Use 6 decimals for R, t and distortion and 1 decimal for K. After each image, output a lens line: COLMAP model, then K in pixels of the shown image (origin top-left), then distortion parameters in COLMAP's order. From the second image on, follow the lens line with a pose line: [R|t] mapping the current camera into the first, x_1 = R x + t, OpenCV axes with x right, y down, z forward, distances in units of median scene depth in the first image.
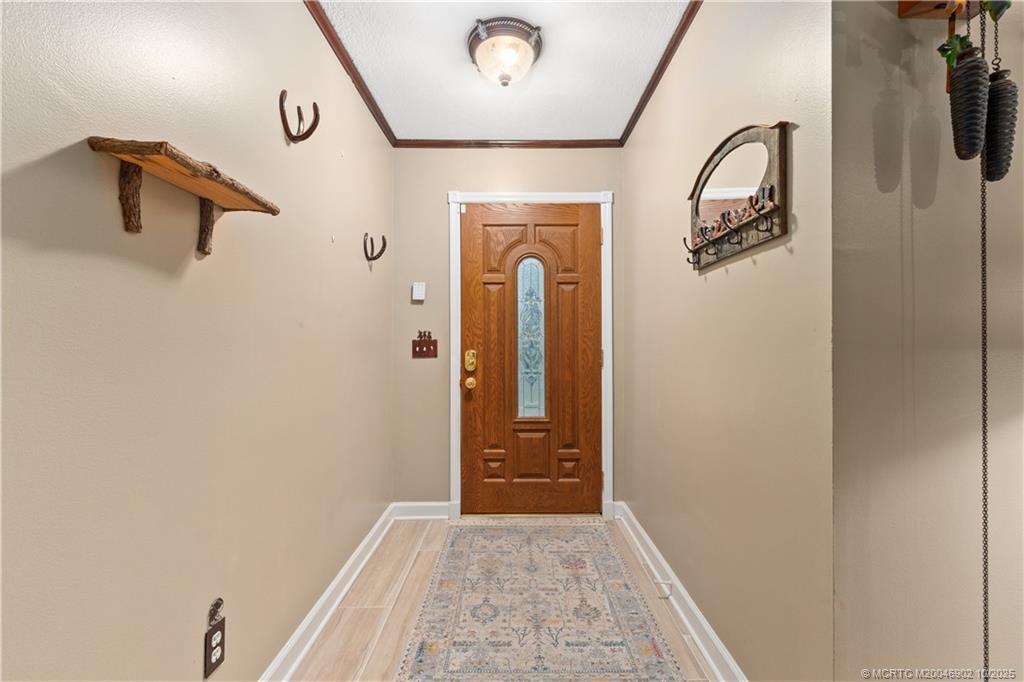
lens RADIAL K [[429.2, 0, 517.7], [0, 429.2, 341.9], [0, 0, 1]] dist [0.004918, -0.000040]
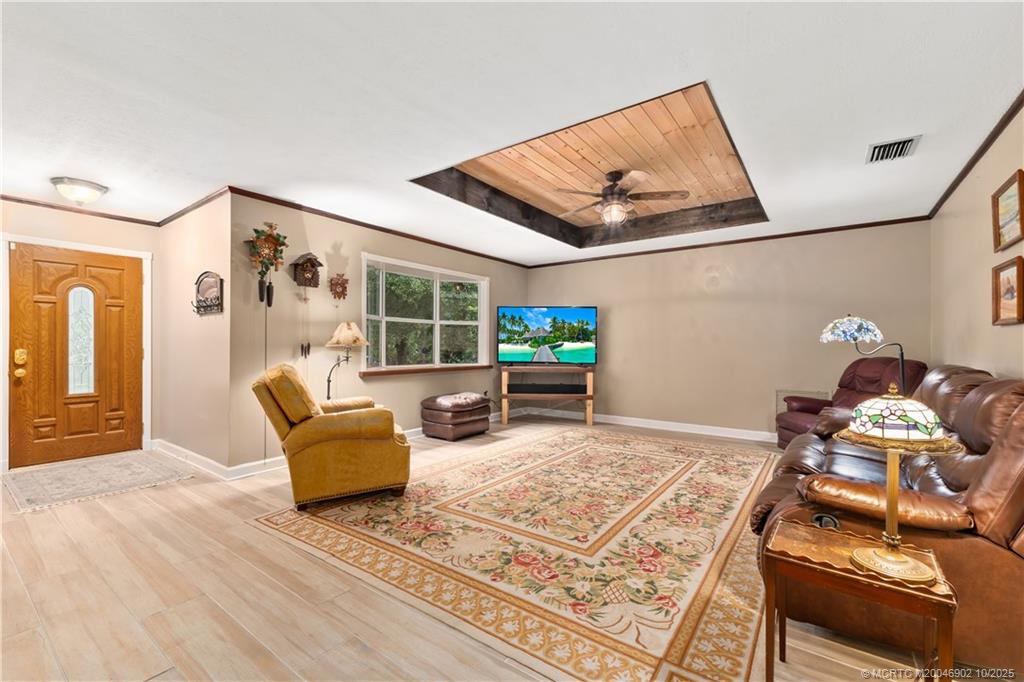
lens RADIAL K [[429.2, 0, 513.2], [0, 429.2, 342.9], [0, 0, 1]] dist [0.004918, -0.000040]
pose [[0.596829, 0.005205, 0.802352, -0.278496], [-0.004572, 0.999985, -0.003086, -0.003987], [-0.802356, -0.001827, 0.596844, -1.109584]]
